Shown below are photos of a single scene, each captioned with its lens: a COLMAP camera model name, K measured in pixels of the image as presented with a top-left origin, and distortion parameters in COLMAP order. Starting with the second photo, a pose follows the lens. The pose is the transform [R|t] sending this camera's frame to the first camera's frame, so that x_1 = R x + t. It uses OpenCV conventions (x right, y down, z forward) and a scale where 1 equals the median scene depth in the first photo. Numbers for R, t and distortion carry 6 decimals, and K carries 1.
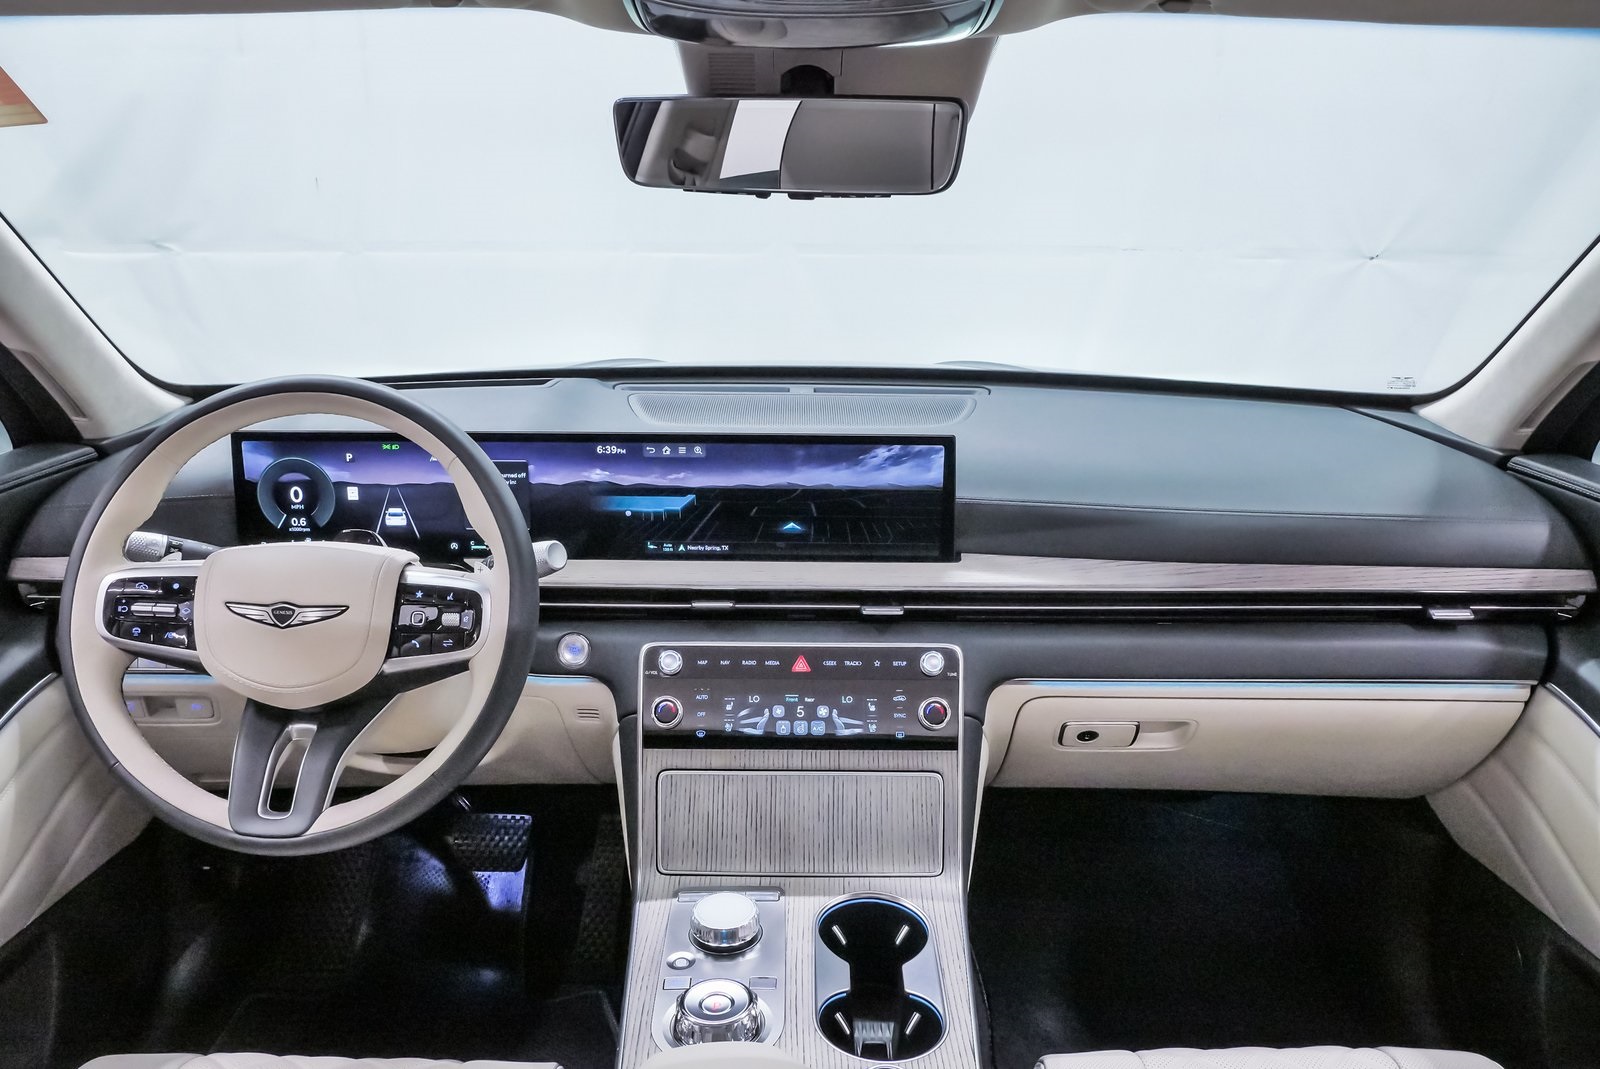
lens RADIAL K [[1162.2, 0, 805.0], [0, 1162.2, 530.8], [0, 0, 1]] dist [-0.048973, 0.019485]
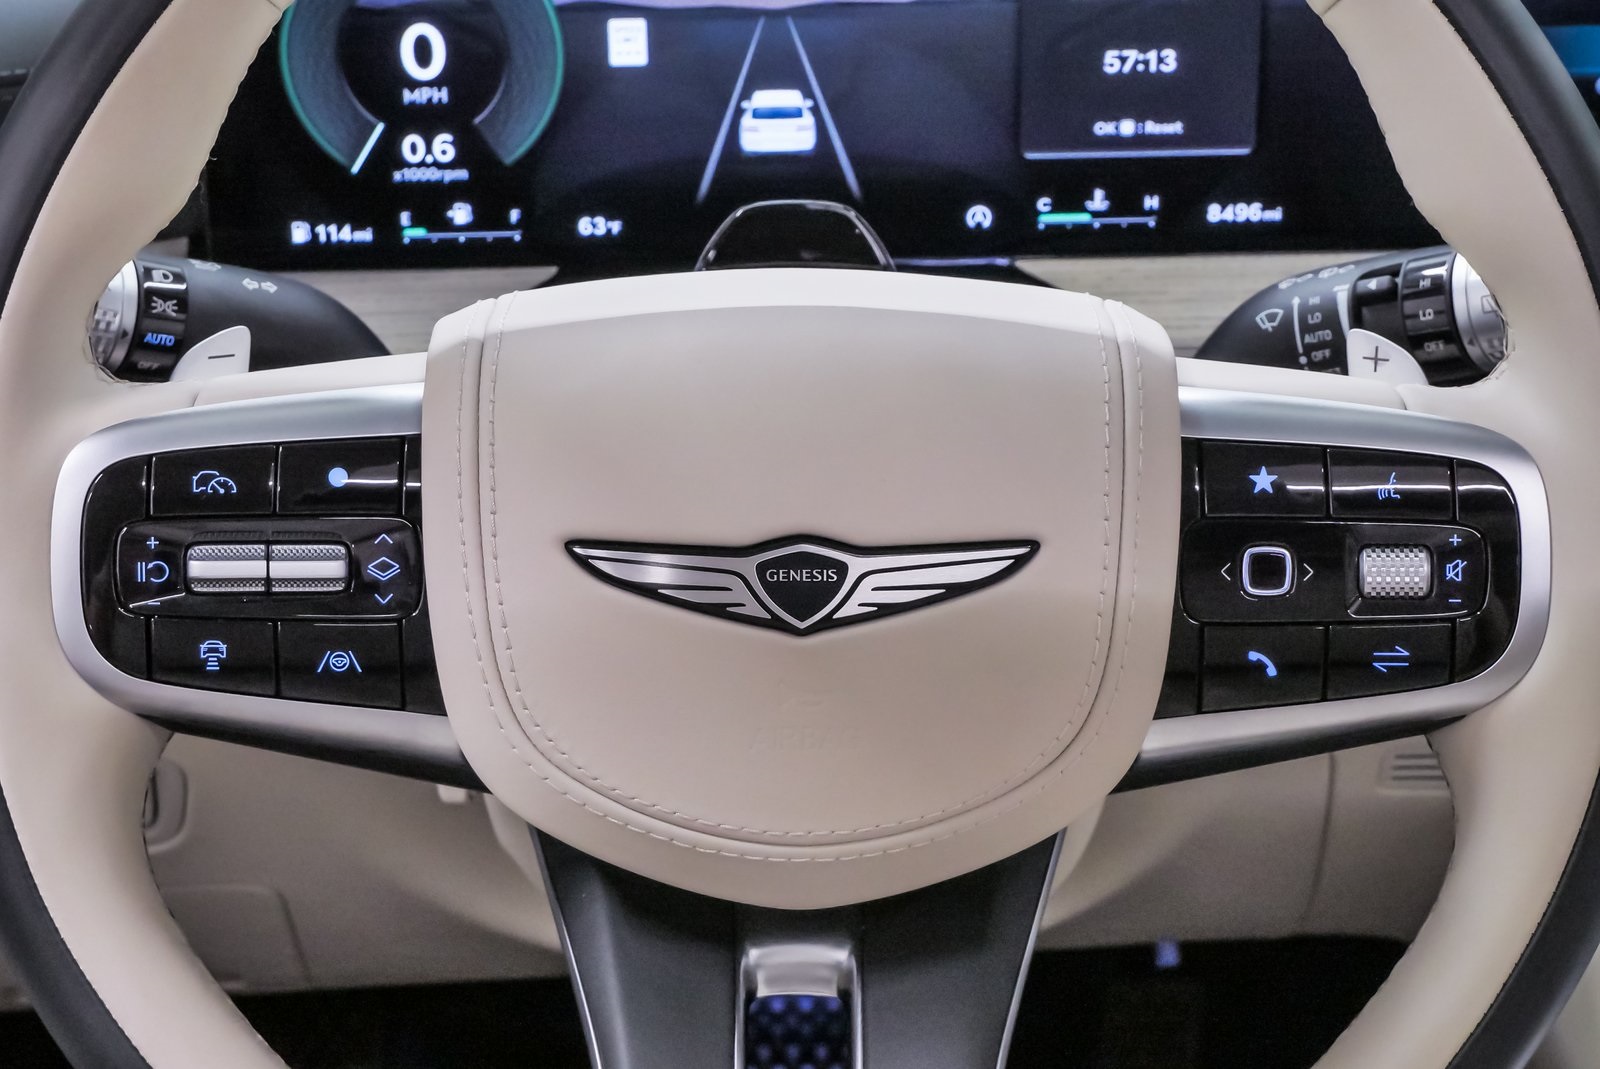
lens RADIAL K [[3248.6, 0, 815.2], [0, 3248.6, 524.4], [0, 0, 1]] dist [0.030922, 0.000000]
pose [[0.999627, -0.027119, -0.003273, -0.351107], [0.027257, 0.982437, 0.184591, -0.062661], [-0.001791, -0.184612, 0.982810, 0.205120]]
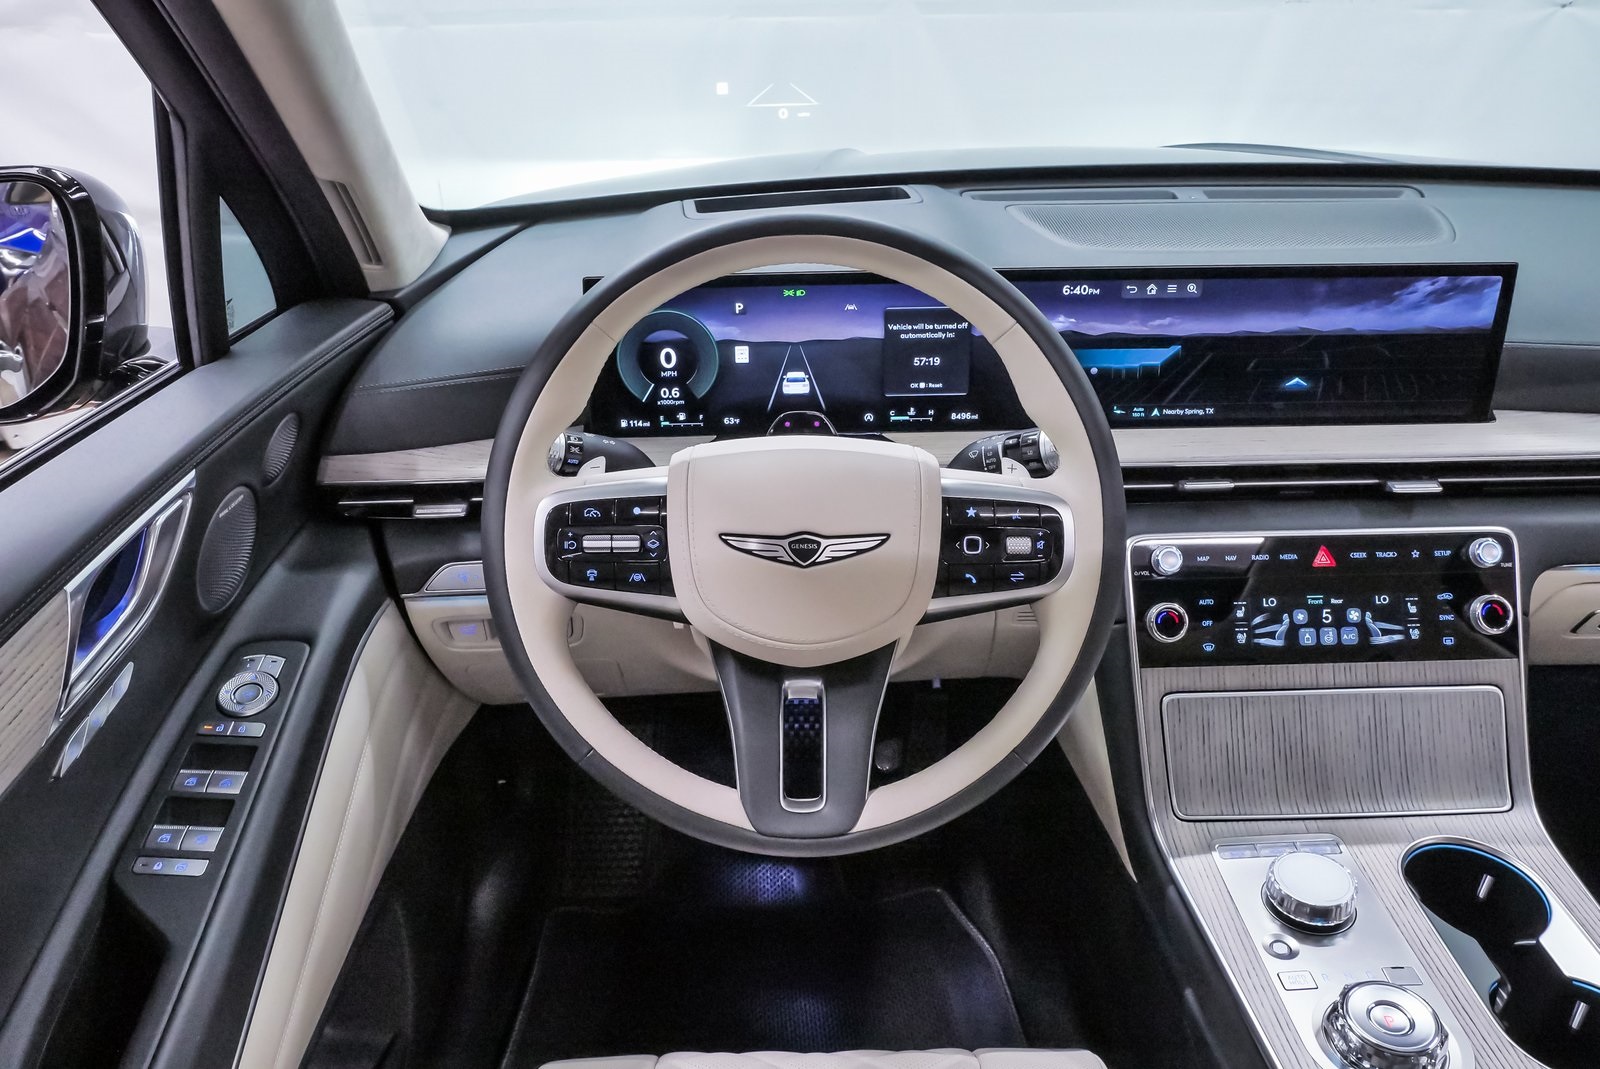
lens RADIAL K [[1162.2, 0, 807.8], [0, 1162.2, 535.8], [0, 0, 1]] dist [-0.048973, 0.019485]
pose [[0.999639, -0.026342, -0.005198, -0.350840], [0.026850, 0.981535, 0.189386, -0.060136], [0.000114, -0.189458, 0.981889, 0.212541]]
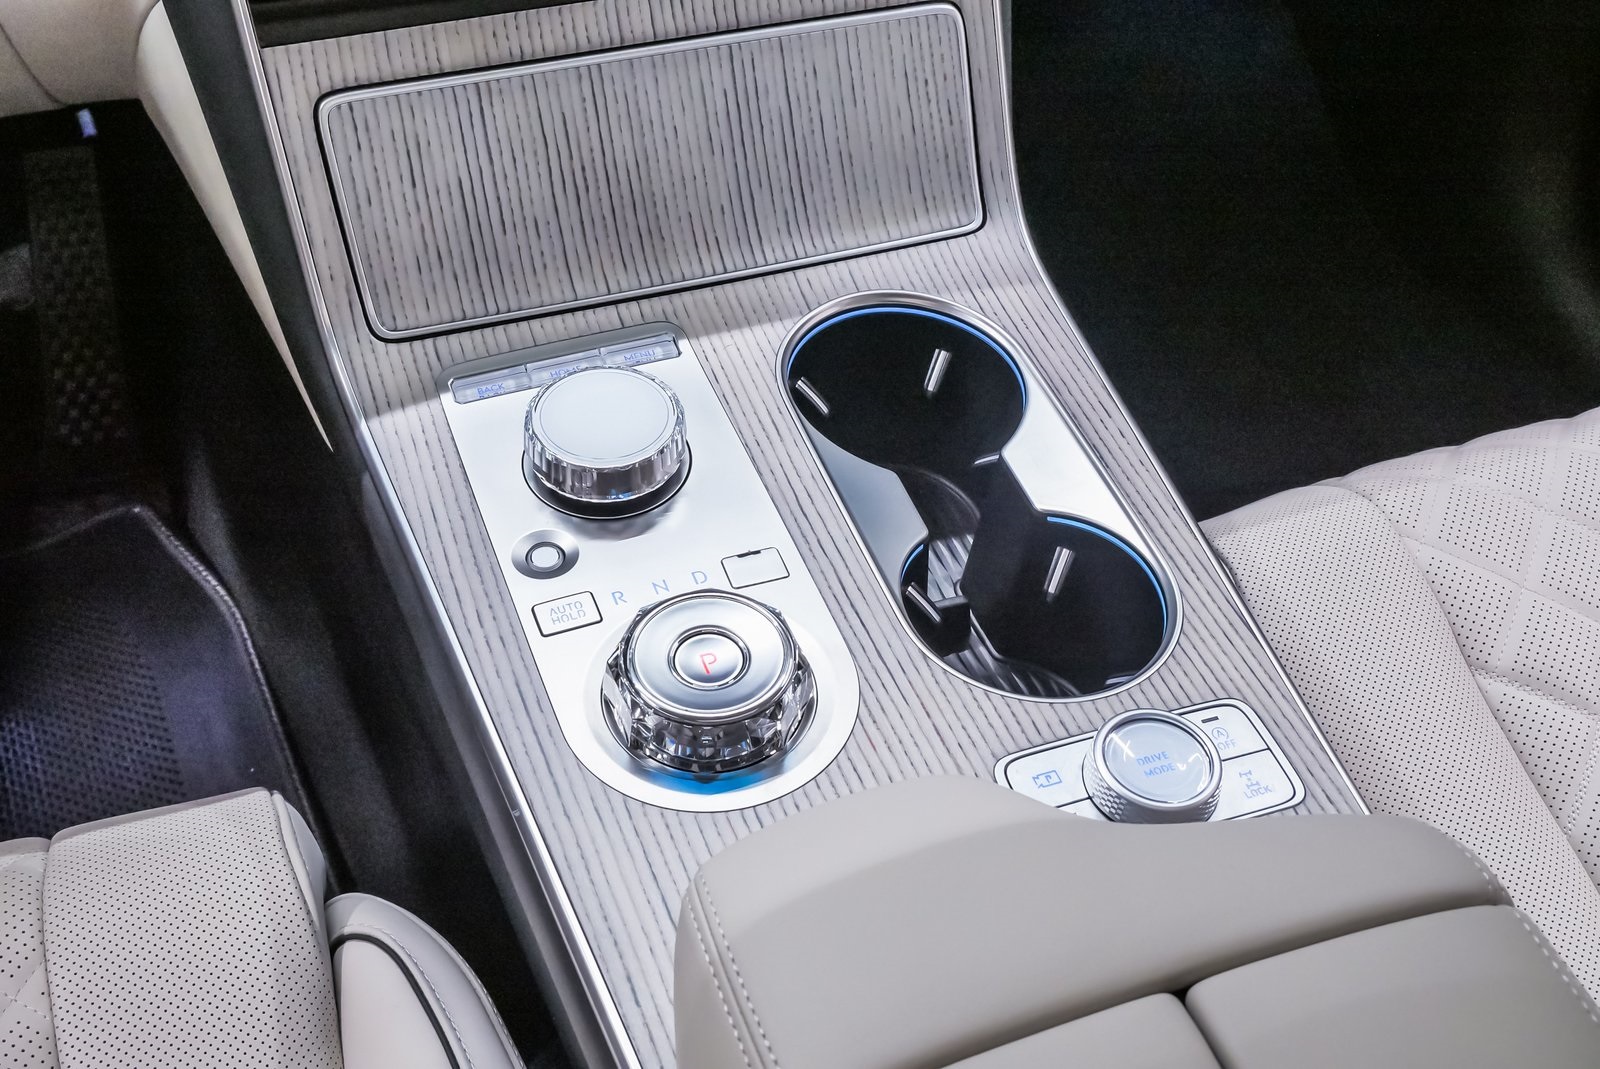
lens RADIAL K [[1848.8, 0, 792.2], [0, 1848.8, 536.8], [0, 0, 1]] dist [-0.000480, 0.000000]
pose [[0.938464, -0.221460, 0.265030, -0.166034], [0.049519, 0.845713, 0.531335, 0.003557], [-0.341808, -0.485515, 0.804638, 0.338815]]
